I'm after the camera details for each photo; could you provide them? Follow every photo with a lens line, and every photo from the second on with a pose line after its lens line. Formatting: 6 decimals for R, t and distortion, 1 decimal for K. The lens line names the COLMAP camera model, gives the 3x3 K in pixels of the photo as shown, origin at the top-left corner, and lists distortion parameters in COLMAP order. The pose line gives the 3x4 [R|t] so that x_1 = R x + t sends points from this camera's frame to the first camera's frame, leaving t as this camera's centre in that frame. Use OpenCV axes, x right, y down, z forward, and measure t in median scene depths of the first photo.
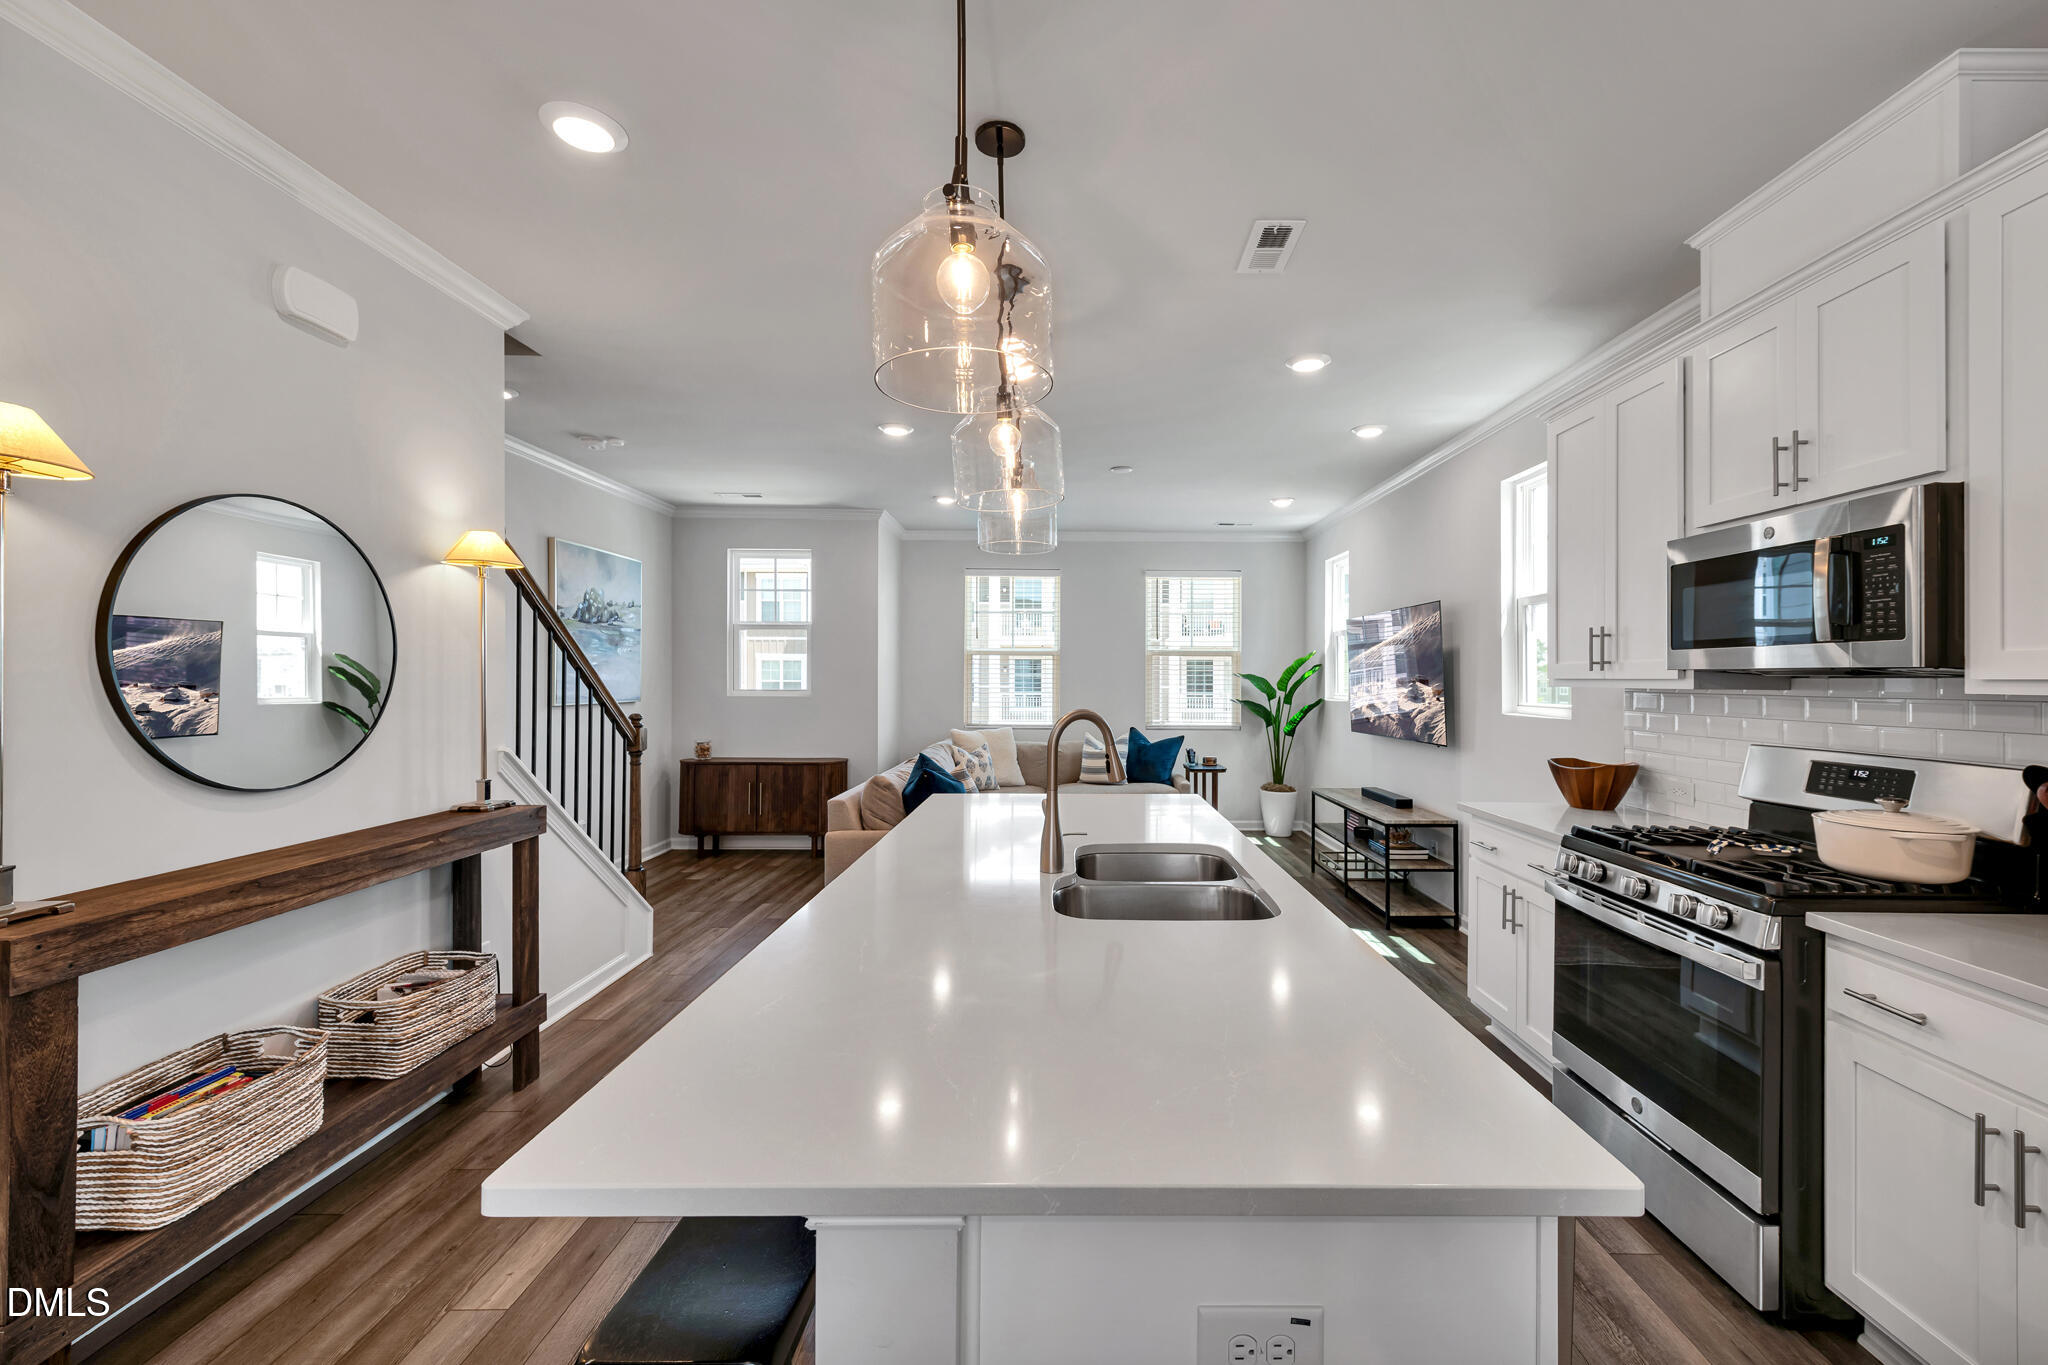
lens RADIAL K [[825.4, 0, 1074.1], [0, 825.4, 677.4], [0, 0, 1]] dist [0.000499, -0.000022]
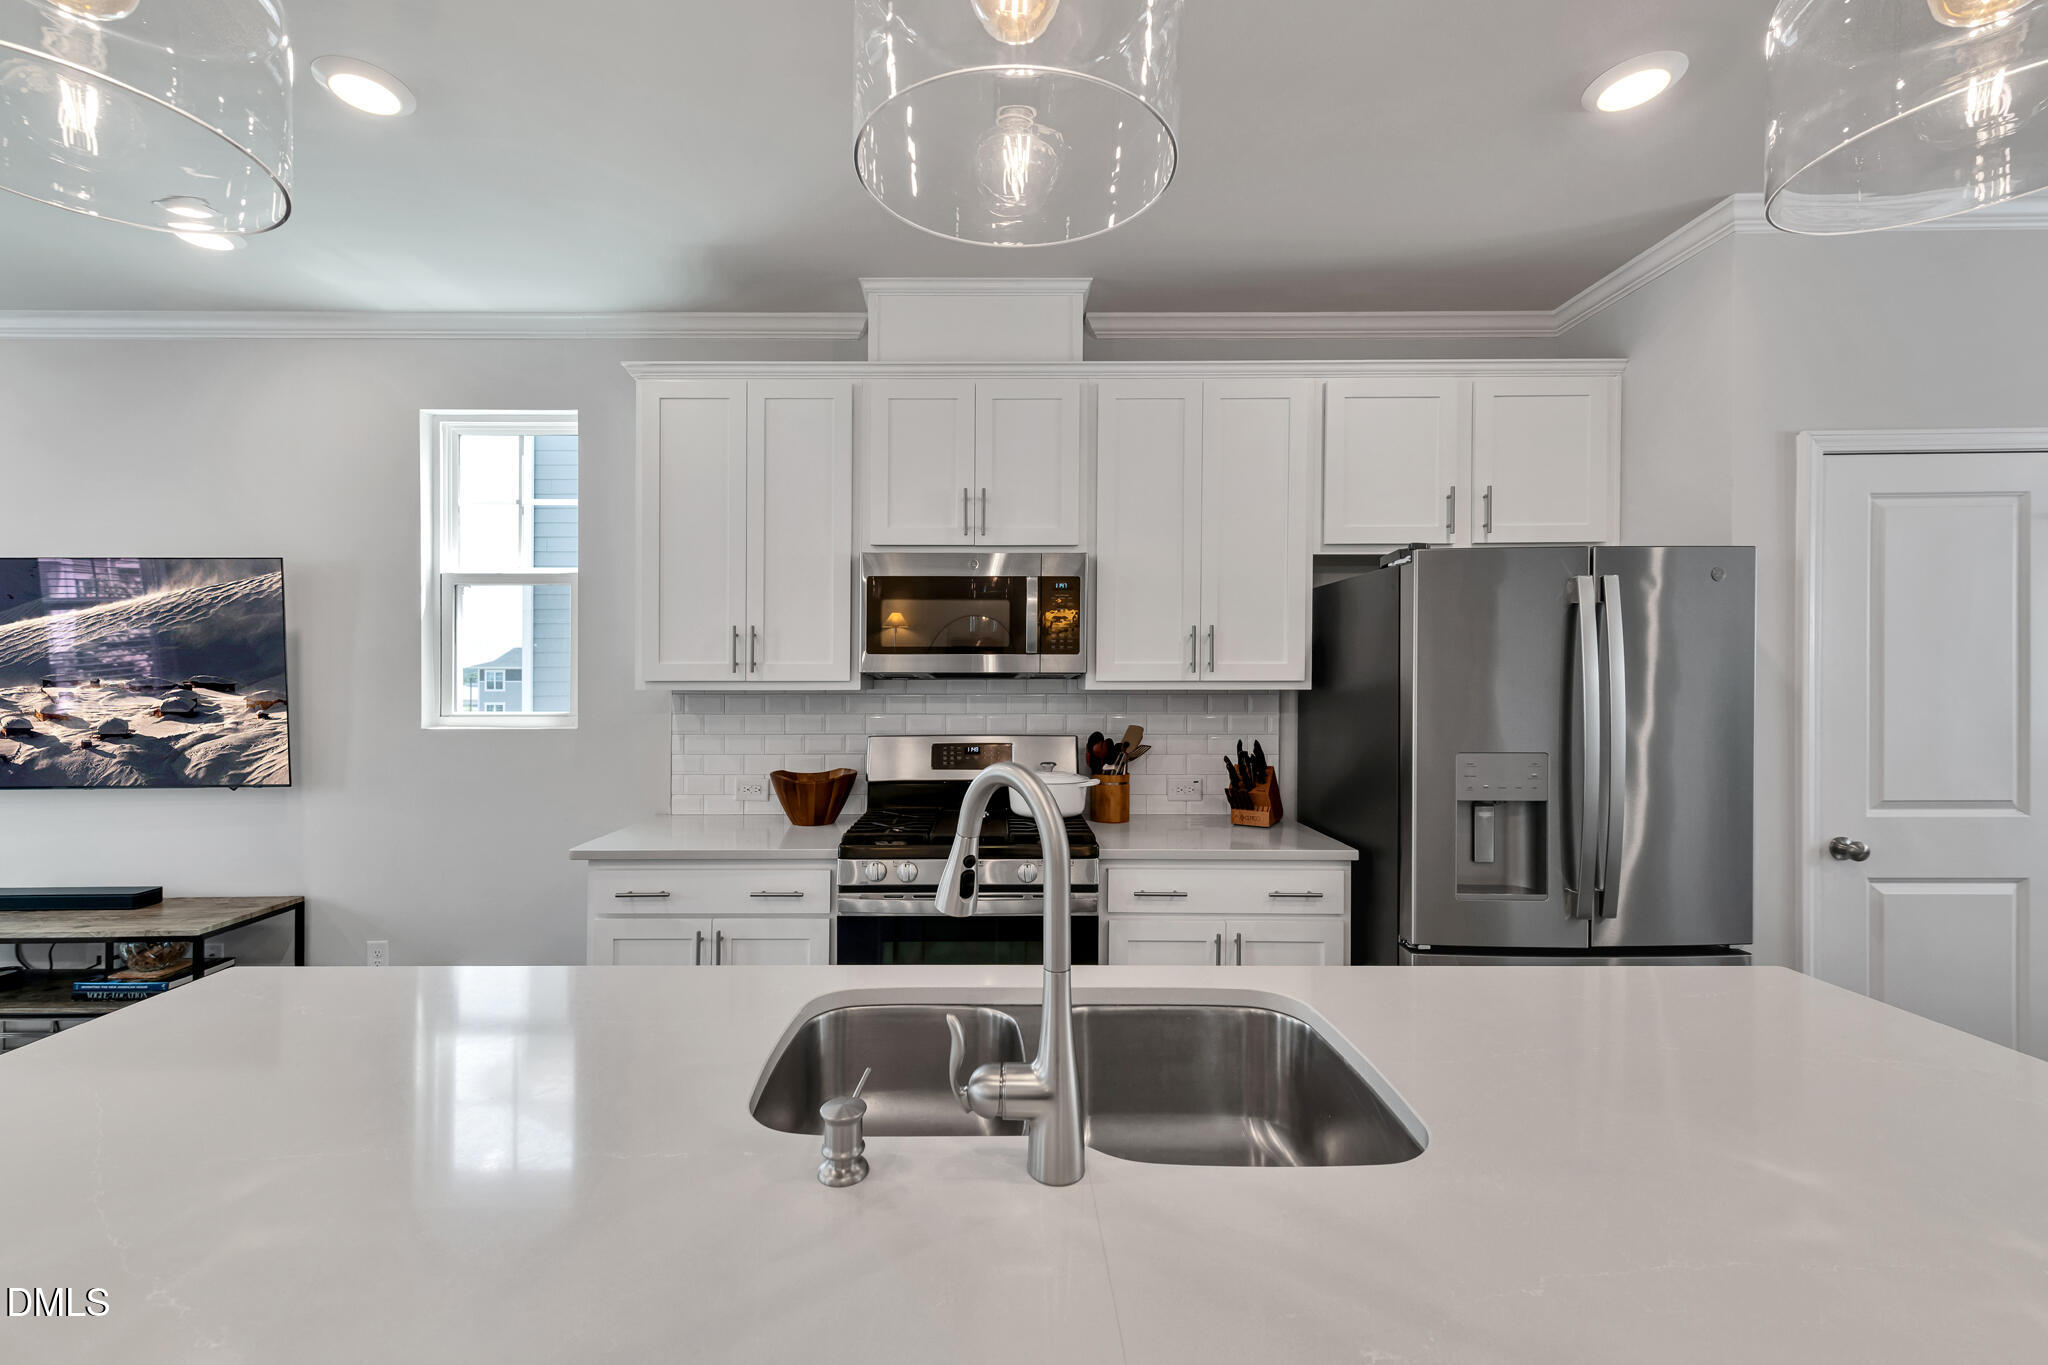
lens RADIAL K [[829.1, 0, 988.4], [0, 829.1, 679.2], [0, 0, 1]] dist [0.023028, -0.000070]
pose [[0.002262, -0.004149, 0.999989, -0.215983], [-0.000123, 0.999991, 0.004149, -0.003146], [-0.999997, -0.000132, 0.002262, 0.501258]]
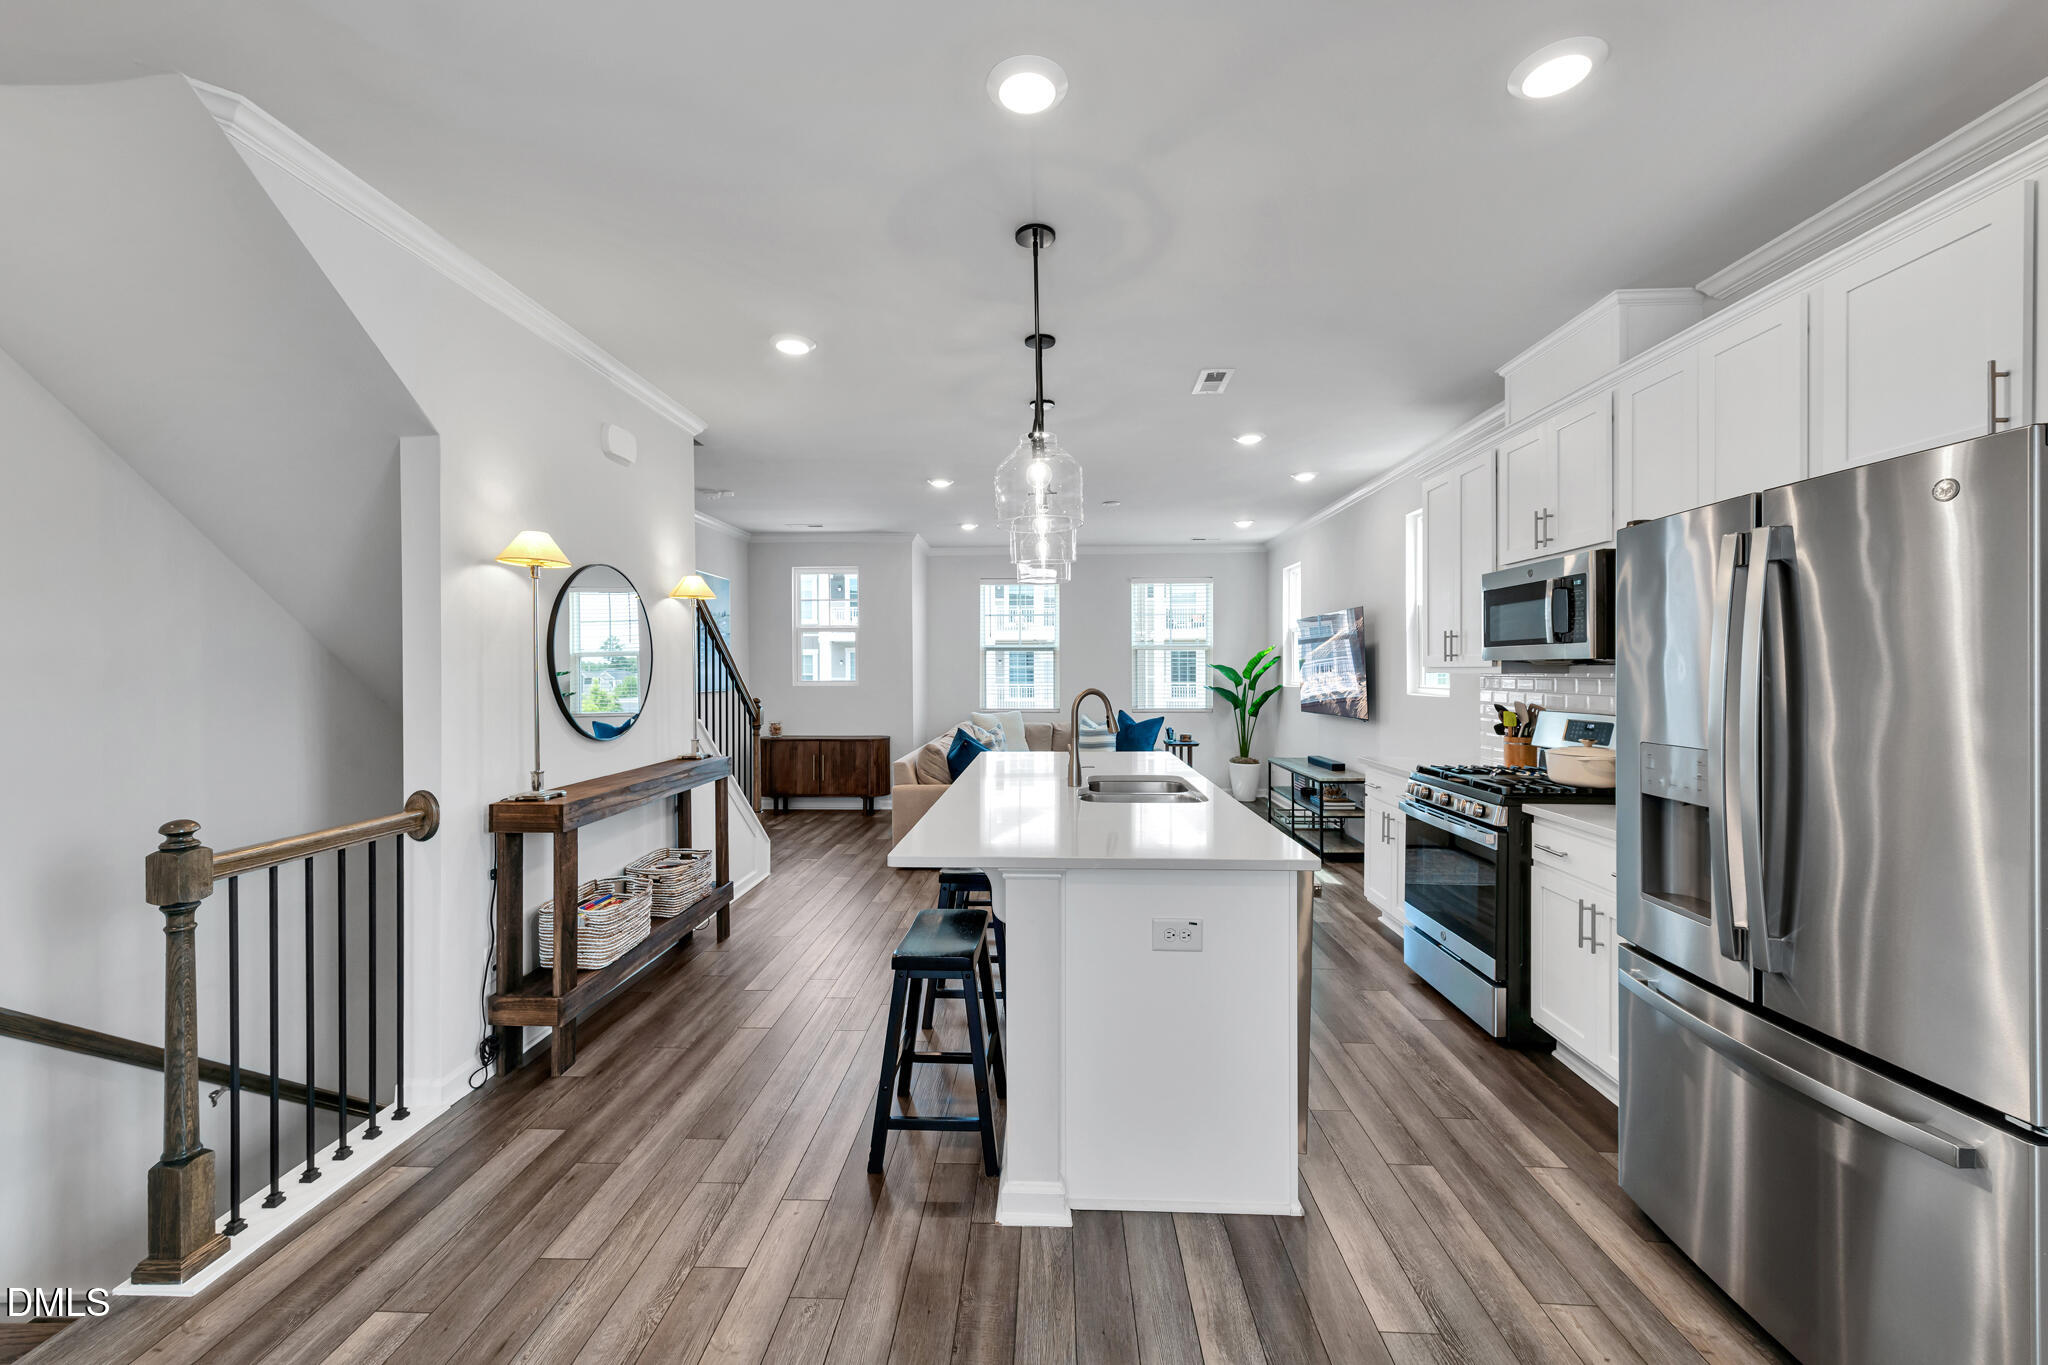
lens RADIAL K [[799.4, 0, 1024.0], [0, 799.4, 682.5], [0, 0, 1]] dist [0.000459, -0.000095]
pose [[0.998813, -0.007140, -0.048179, -0.024107], [0.007956, 0.999828, 0.016750, -0.000387], [0.048051, -0.017114, 0.998698, -0.292574]]
